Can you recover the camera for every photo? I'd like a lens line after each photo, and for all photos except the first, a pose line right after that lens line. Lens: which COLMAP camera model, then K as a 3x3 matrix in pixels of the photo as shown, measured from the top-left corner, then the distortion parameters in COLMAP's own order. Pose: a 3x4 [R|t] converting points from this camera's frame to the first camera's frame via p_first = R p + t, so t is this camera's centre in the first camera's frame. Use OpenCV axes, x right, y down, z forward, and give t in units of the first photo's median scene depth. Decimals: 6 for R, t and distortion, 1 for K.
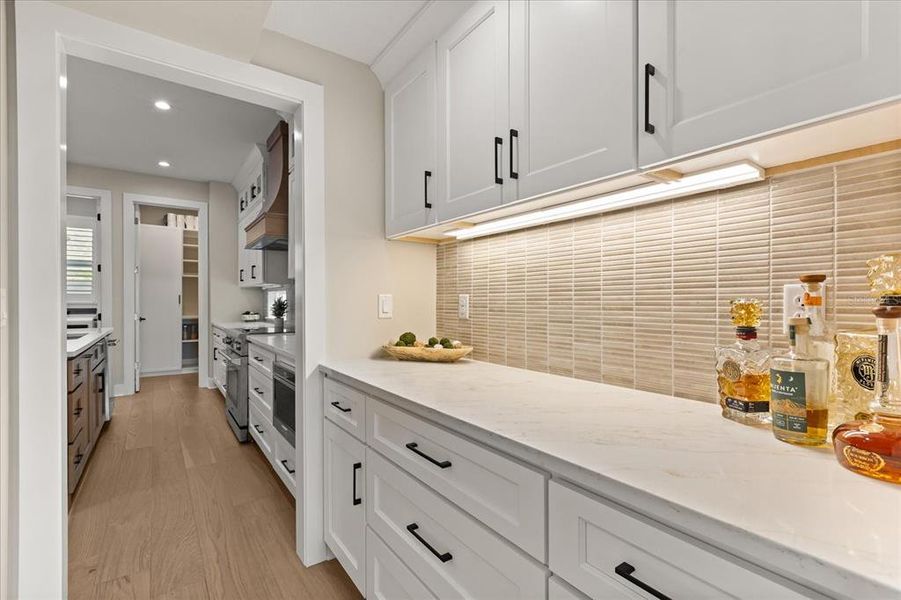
lens RADIAL K [[409.1, 0, 454.5], [0, 409.1, 303.8], [0, 0, 1]] dist [0.007046, -0.001167]
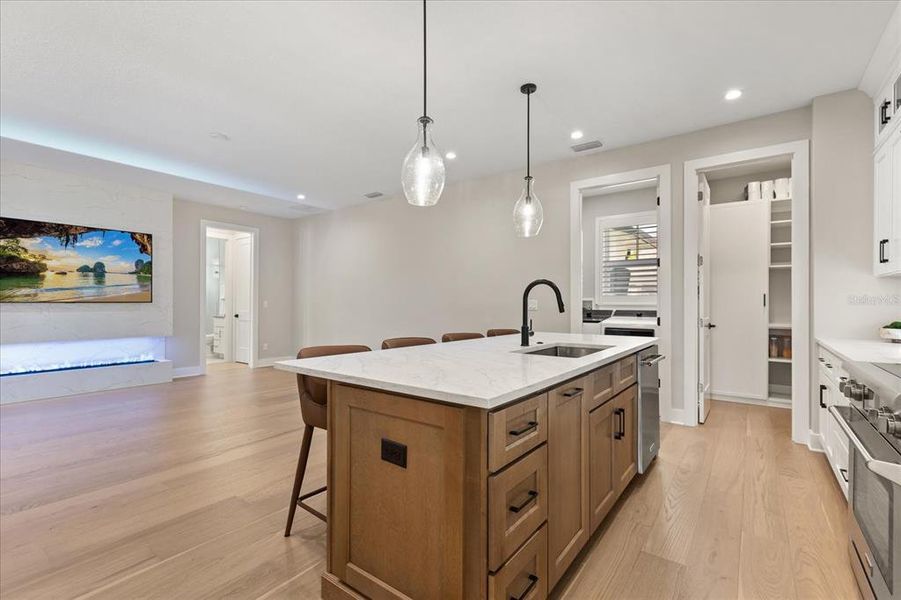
lens RADIAL K [[409.1, 0, 448.8], [0, 409.1, 302.6], [0, 0, 1]] dist [0.007046, -0.001167]
pose [[0.295857, -0.002743, -0.955228, -0.159626], [-0.006449, 0.999967, -0.004869, 0.000809], [0.955210, 0.007601, 0.295830, 0.279398]]
